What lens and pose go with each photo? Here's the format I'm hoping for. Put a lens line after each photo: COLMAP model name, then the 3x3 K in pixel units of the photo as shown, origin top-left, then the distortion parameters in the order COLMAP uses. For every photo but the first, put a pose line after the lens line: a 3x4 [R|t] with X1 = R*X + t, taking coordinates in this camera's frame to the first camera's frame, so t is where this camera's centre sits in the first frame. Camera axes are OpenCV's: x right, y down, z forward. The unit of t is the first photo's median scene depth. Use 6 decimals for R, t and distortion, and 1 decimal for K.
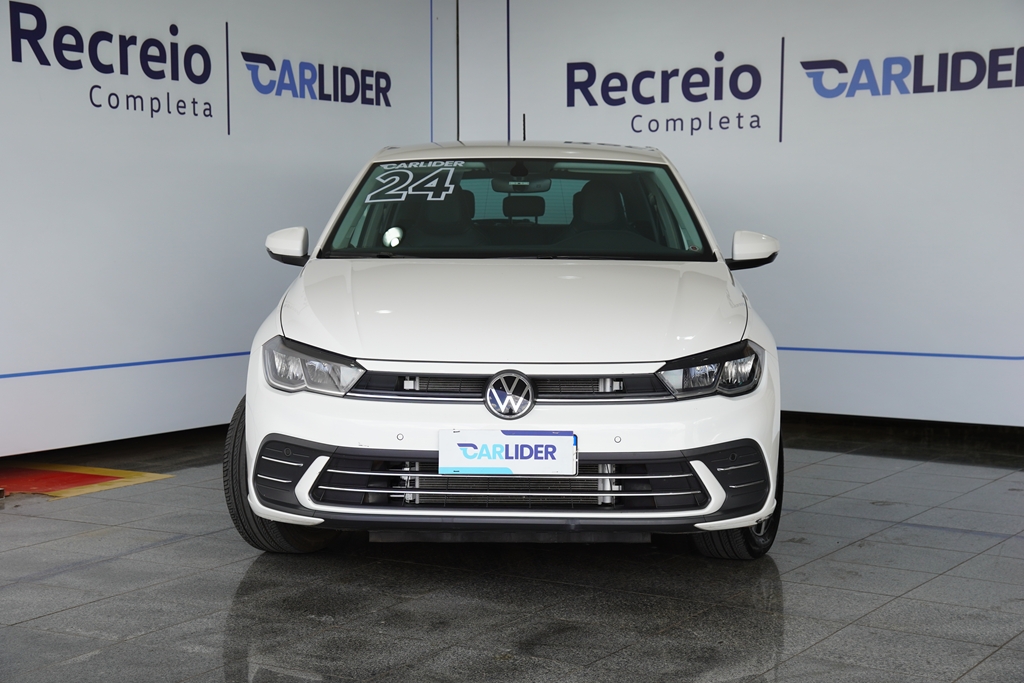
lens RADIAL K [[1695.8, 0, 512.0], [0, 1695.8, 341.5], [0, 0, 1]] dist [0.220769, 0.790337]
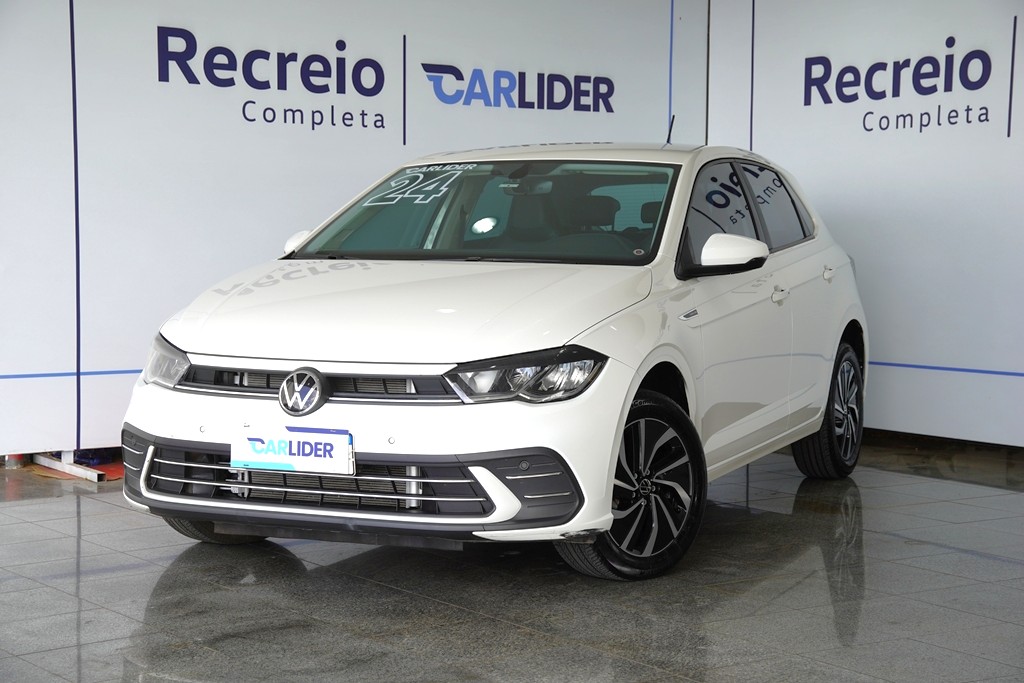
lens RADIAL K [[1794.3, 0, 508.9], [0, 1794.3, 331.5], [0, 0, 1]] dist [0.348175, 0.217703]
pose [[0.920192, 0.021927, -0.390852, 0.334458], [-0.030311, 0.999423, -0.015295, 0.005353], [0.390292, 0.025922, 0.920326, 0.040977]]
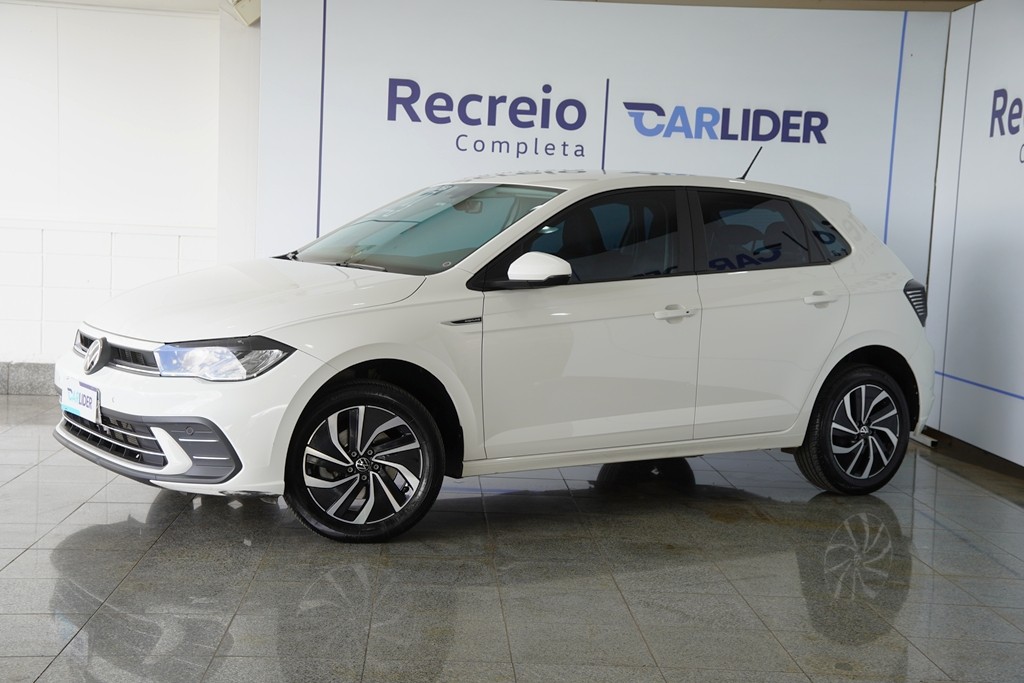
lens RADIAL K [[1426.5, 0, 512.0], [0, 1426.5, 341.5], [0, 0, 1]] dist [0.166919, 0.084389]
pose [[0.565747, 0.090452, -0.819603, 0.681095], [-0.104548, 0.993812, 0.037512, -0.033845], [0.817925, 0.064465, 0.571702, 0.399723]]
